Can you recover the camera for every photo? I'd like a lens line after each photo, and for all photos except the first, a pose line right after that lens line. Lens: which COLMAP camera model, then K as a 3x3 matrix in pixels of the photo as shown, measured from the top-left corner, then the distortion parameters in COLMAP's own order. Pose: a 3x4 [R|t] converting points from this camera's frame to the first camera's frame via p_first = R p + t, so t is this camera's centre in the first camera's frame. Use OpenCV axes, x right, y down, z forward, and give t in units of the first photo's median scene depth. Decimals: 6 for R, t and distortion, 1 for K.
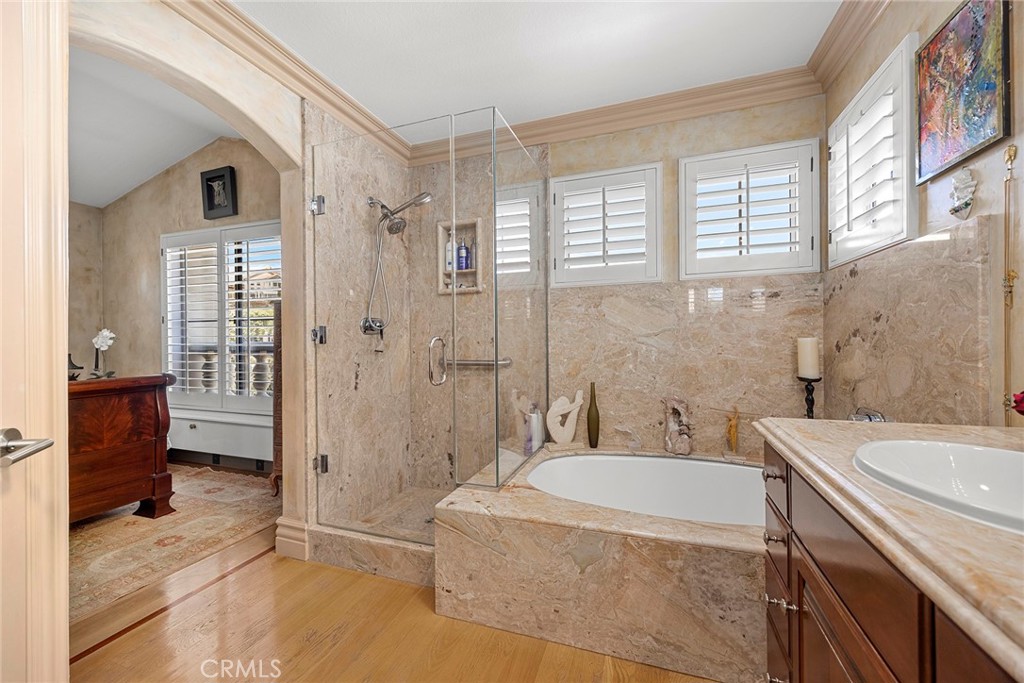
lens RADIAL K [[391.6, 0, 514.4], [0, 391.6, 339.4], [0, 0, 1]] dist [0.000609, 0.000194]
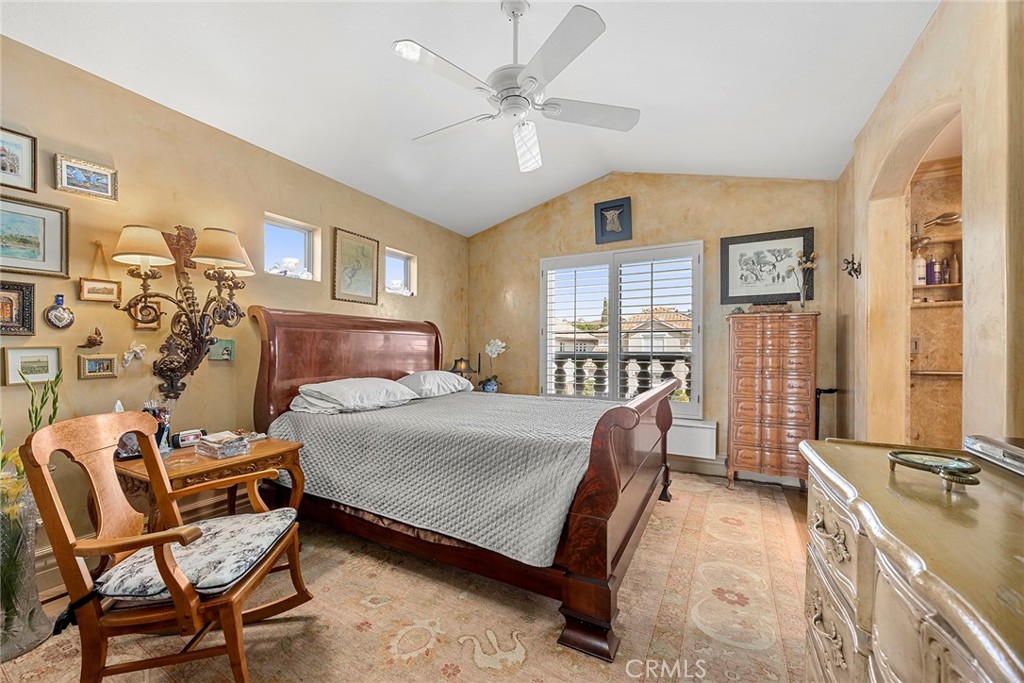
lens RADIAL K [[391.6, 0, 511.2], [0, 391.6, 345.3], [0, 0, 1]] dist [0.000609, 0.000194]
pose [[0.987501, 0.004065, -0.157563, -0.846082], [-0.005093, 0.999968, -0.006122, -0.002369], [0.157533, 0.006848, 0.987490, -0.167744]]
